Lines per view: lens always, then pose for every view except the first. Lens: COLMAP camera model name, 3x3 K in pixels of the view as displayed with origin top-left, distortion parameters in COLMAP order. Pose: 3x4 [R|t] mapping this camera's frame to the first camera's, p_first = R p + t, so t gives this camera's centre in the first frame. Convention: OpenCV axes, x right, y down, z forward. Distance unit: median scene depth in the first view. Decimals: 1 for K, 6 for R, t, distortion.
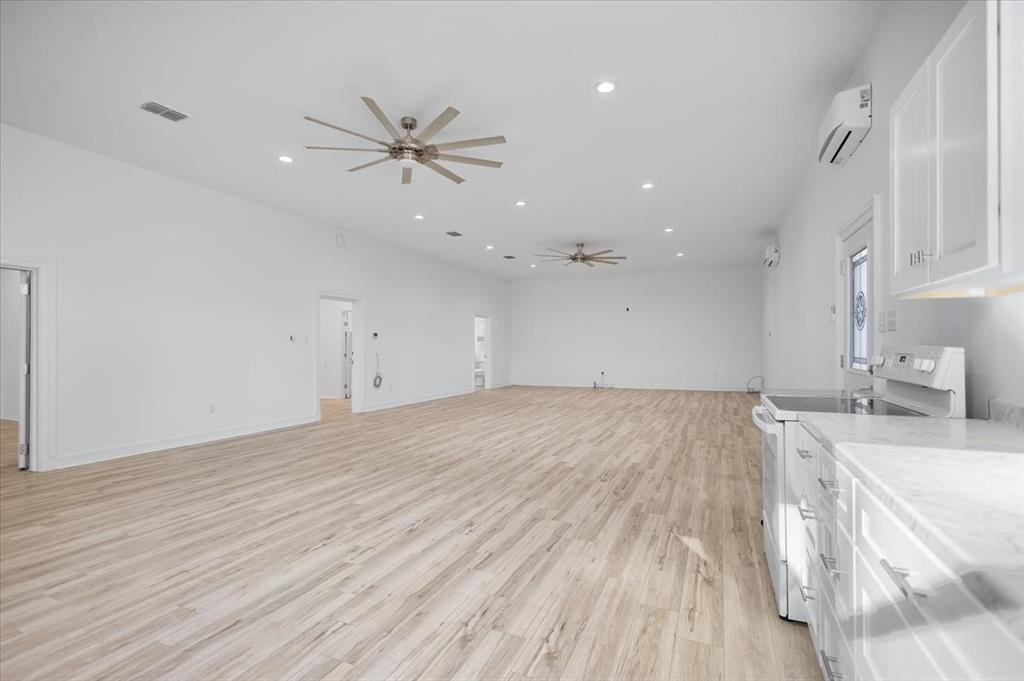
lens RADIAL K [[473.7, 0, 510.9], [0, 473.7, 343.6], [0, 0, 1]] dist [0.009586, -0.004374]
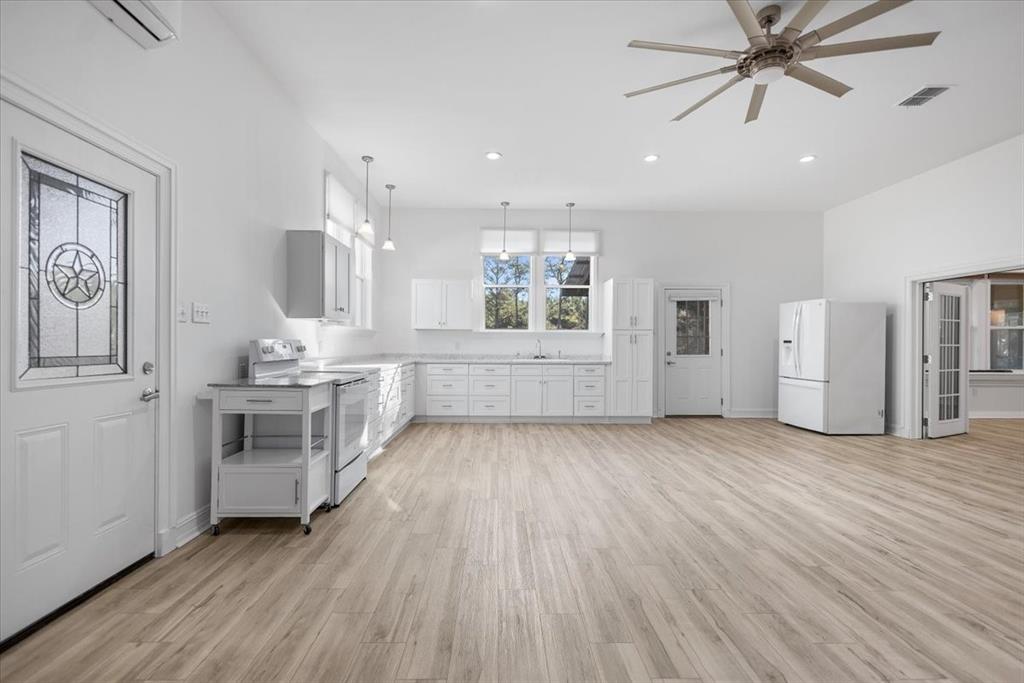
lens RADIAL K [[473.7, 0, 511.3], [0, 473.7, 342.4], [0, 0, 1]] dist [0.009586, -0.004374]
pose [[-0.900279, -0.001897, -0.435310, 0.486012], [0.000051, 0.999990, -0.004462, 0.014213], [0.435314, -0.004039, -0.900270, 1.682351]]
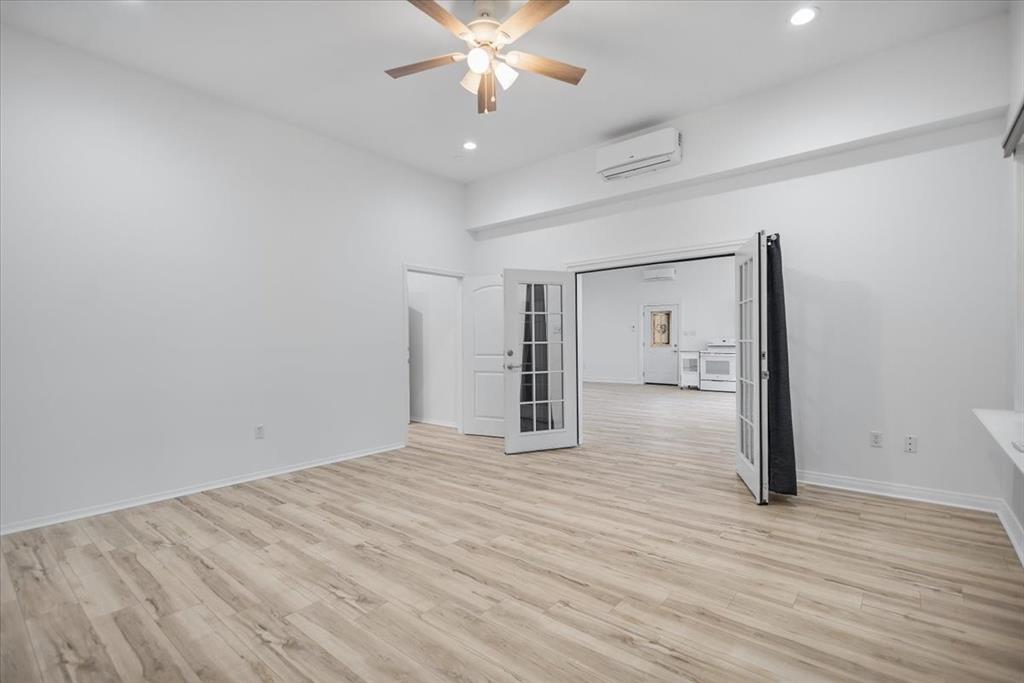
lens RADIAL K [[473.7, 0, 511.5], [0, 473.7, 332.1], [0, 0, 1]] dist [0.009586, -0.004374]
pose [[0.273726, 0.022374, 0.961548, -2.732715], [-0.003320, 0.999745, -0.022318, 0.031292], [-0.961802, 0.002917, 0.273730, 1.053432]]
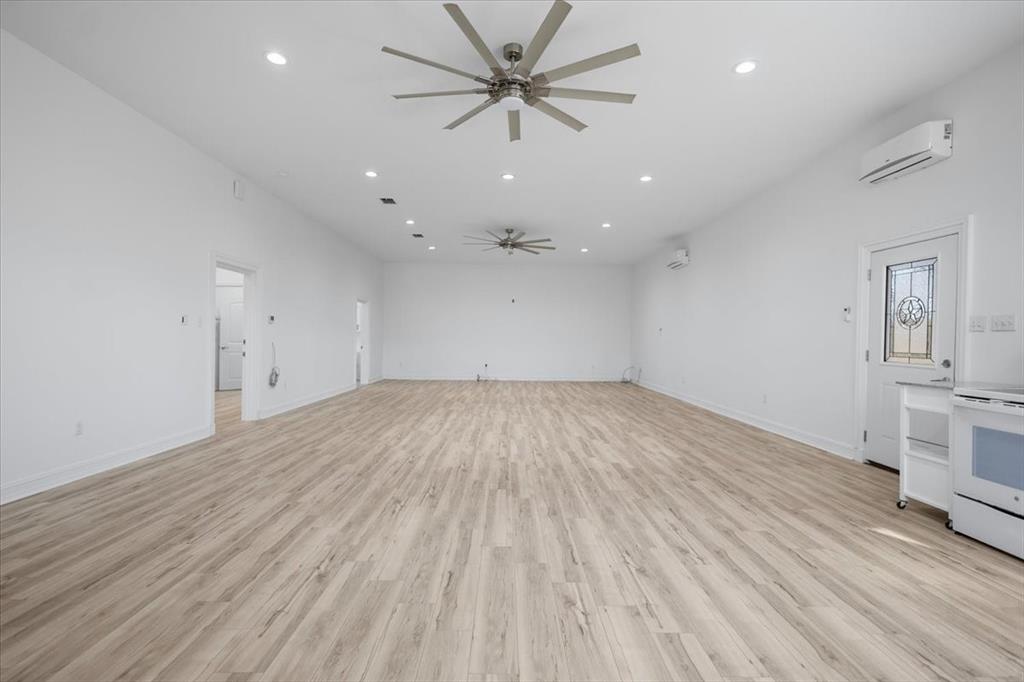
lens RADIAL K [[473.7, 0, 507.1], [0, 473.7, 344.5], [0, 0, 1]] dist [0.009586, -0.004374]
pose [[0.913253, 0.010064, 0.407269, -0.620875], [-0.018900, 0.999665, 0.017677, 0.005728], [-0.406955, -0.023841, 0.913137, 0.317300]]
